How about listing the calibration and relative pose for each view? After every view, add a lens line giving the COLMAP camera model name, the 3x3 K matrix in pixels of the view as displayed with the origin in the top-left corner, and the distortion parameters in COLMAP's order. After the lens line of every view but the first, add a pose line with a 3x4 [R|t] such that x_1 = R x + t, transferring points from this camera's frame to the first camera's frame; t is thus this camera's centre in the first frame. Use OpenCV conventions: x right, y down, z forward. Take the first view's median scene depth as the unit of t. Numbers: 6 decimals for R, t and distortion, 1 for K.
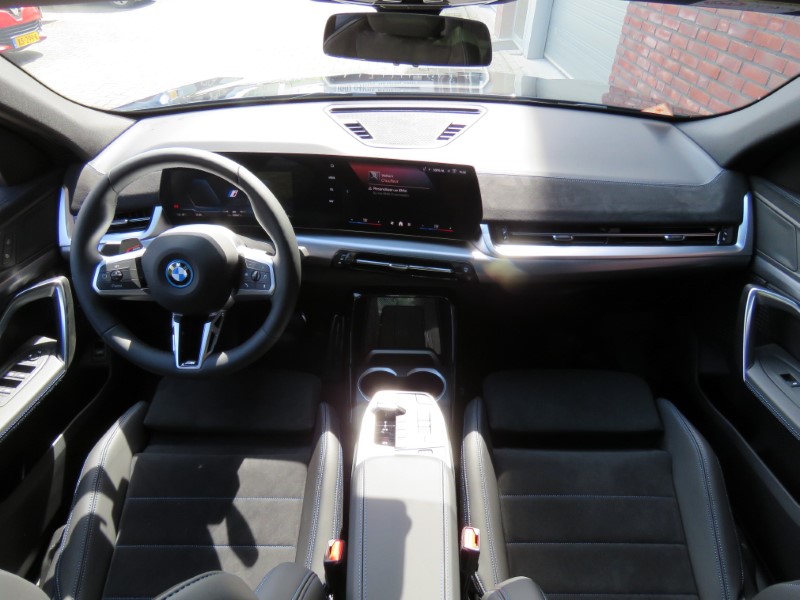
lens RADIAL K [[507.1, 0, 400.0], [0, 507.1, 300.0], [0, 0, 1]] dist [-0.014104, 0.001332]
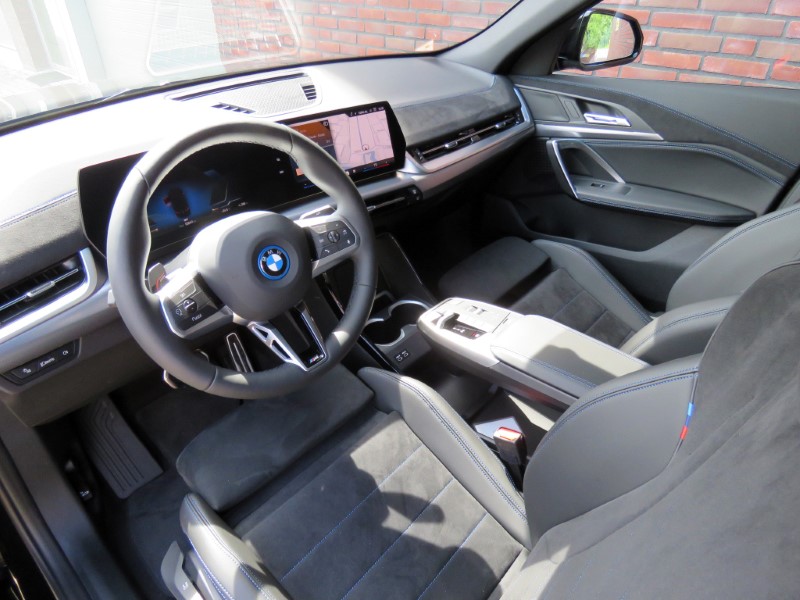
lens RADIAL K [[507.1, 0, 400.0], [0, 507.1, 300.0], [0, 0, 1]] dist [-0.014104, 0.001332]
pose [[0.656434, -0.430884, 0.619220, -0.719474], [0.453728, 0.881274, 0.132238, -0.011207], [-0.602682, 0.194152, 0.774002, 0.197025]]
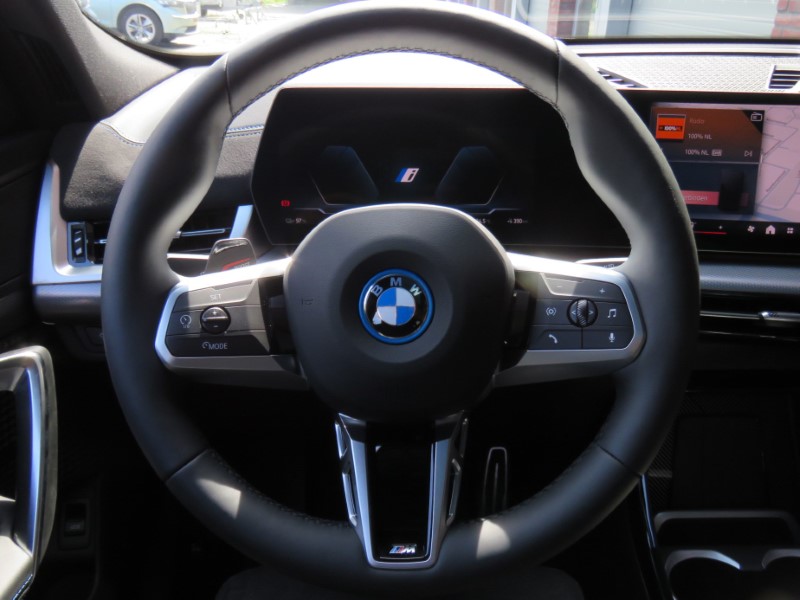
lens RADIAL K [[698.7, 0, 400.0], [0, 698.7, 300.0], [0, 0, 1]] dist [0.029314, -0.125019]
pose [[0.999822, -0.012546, 0.014078, -0.374316], [0.015206, 0.977923, -0.208413, 0.045971], [-0.011152, 0.208590, 0.977940, 0.406684]]
